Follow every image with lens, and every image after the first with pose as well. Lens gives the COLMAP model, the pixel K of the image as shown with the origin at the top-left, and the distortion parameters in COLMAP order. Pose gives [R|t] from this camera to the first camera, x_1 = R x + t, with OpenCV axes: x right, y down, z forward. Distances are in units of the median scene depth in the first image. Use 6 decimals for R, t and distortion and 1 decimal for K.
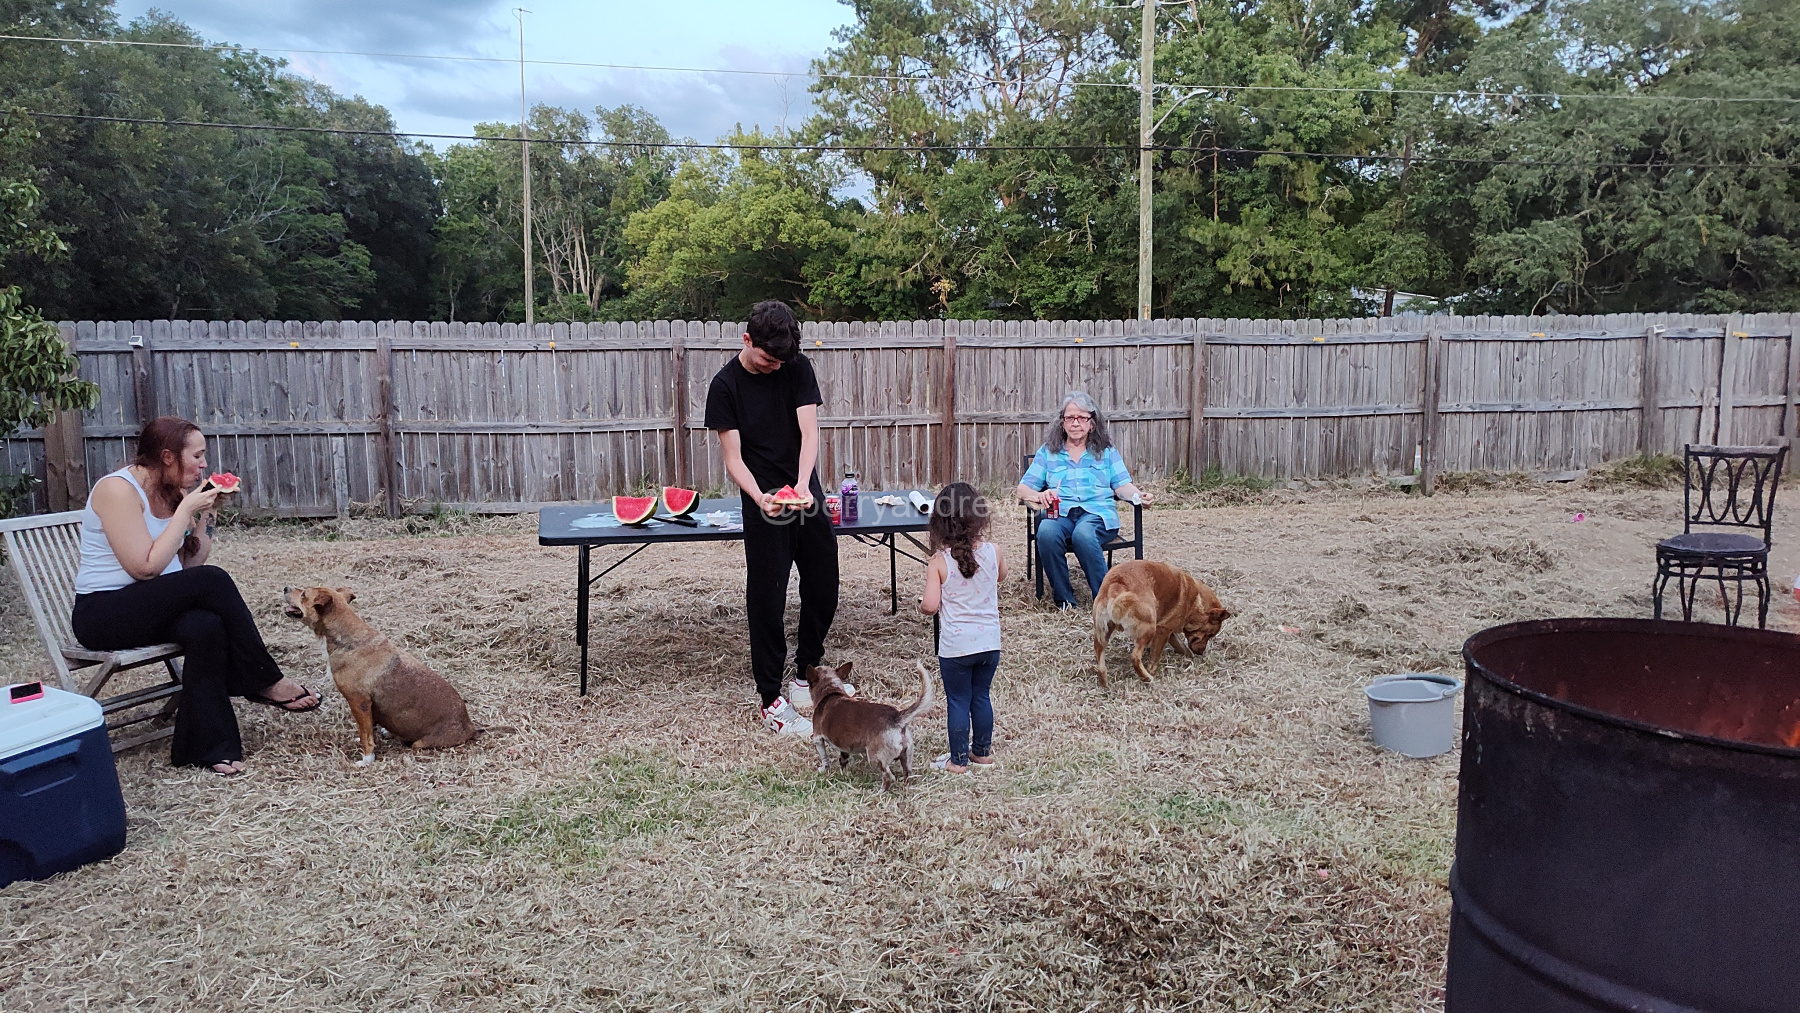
lens RADIAL K [[1240.2, 0, 896.6], [0, 1240.2, 517.2], [0, 0, 1]] dist [0.045681, -0.047179]
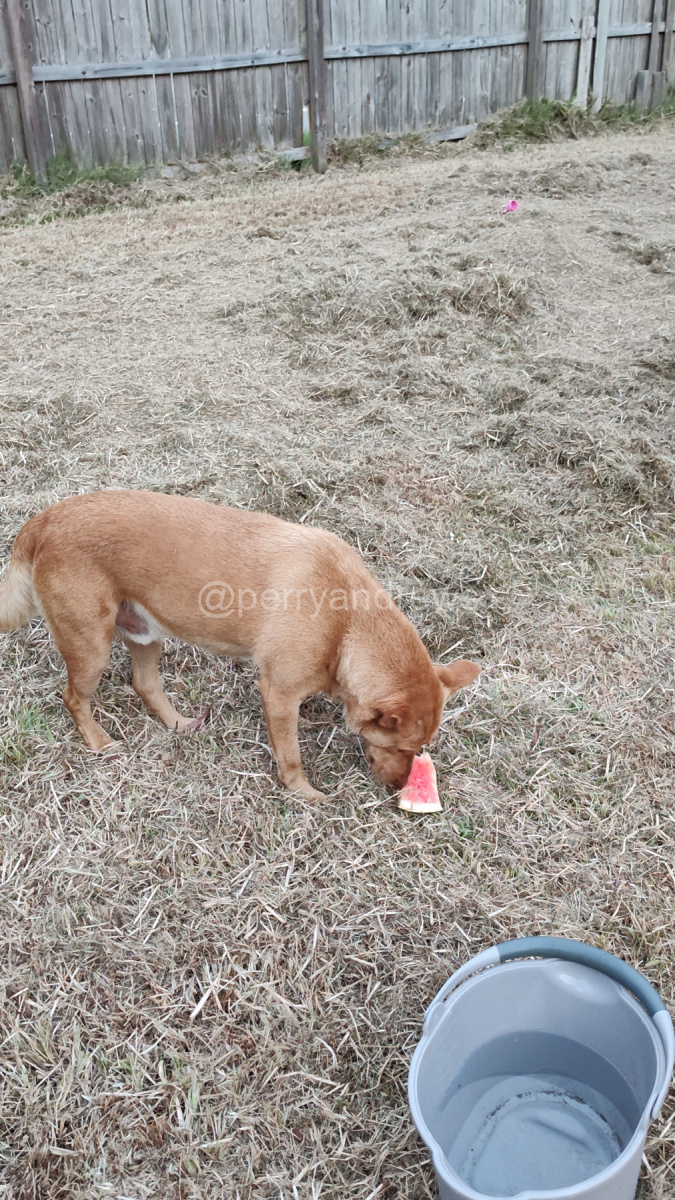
lens RADIAL K [[1039.9, 0, 337.5], [0, 1039.9, 600.0], [0, 0, 1]] dist [0.179225, -0.278372]
pose [[0.900682, -0.231574, 0.367621, 0.104606], [0.078254, 0.918746, 0.387016, -0.029417], [-0.427373, -0.319811, 0.845620, 0.297099]]
